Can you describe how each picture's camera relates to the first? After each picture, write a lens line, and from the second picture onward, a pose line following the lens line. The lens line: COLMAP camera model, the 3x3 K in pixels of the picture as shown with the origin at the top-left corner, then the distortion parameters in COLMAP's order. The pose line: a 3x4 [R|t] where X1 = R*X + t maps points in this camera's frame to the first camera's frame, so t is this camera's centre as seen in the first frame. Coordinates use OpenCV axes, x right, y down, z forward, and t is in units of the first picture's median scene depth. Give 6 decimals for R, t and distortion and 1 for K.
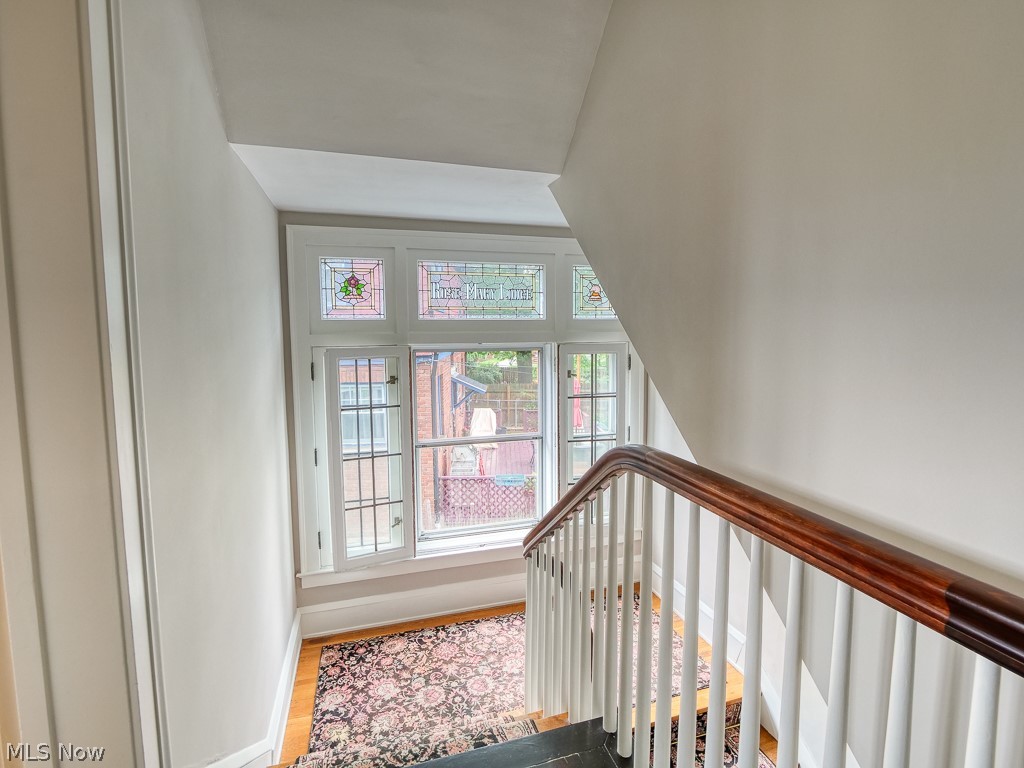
lens RADIAL K [[500.9, 0, 510.9], [0, 500.9, 380.2], [0, 0, 1]] dist [-0.005567, -0.000370]
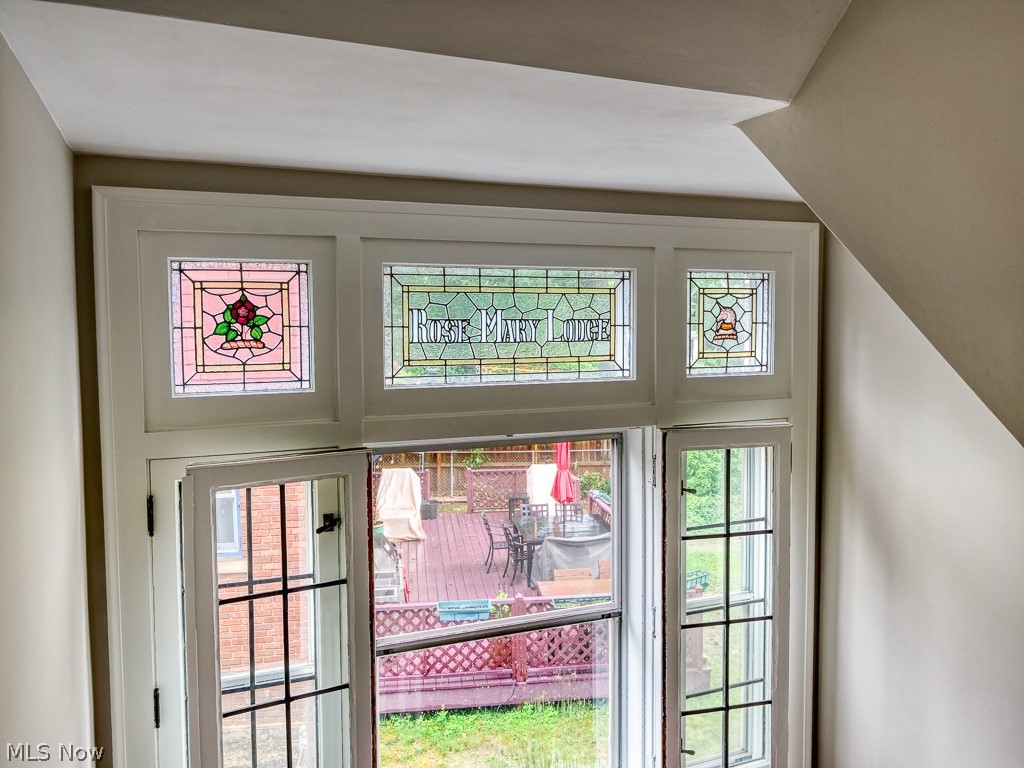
lens RADIAL K [[823.5, 0, 513.3], [0, 823.5, 383.6], [0, 0, 1]] dist [0.010010, -0.000423]
pose [[0.994497, -0.006256, 0.104579, -0.147261], [0.009101, 0.999601, -0.026746, -0.106629], [-0.104370, 0.027551, 0.994157, 0.231023]]
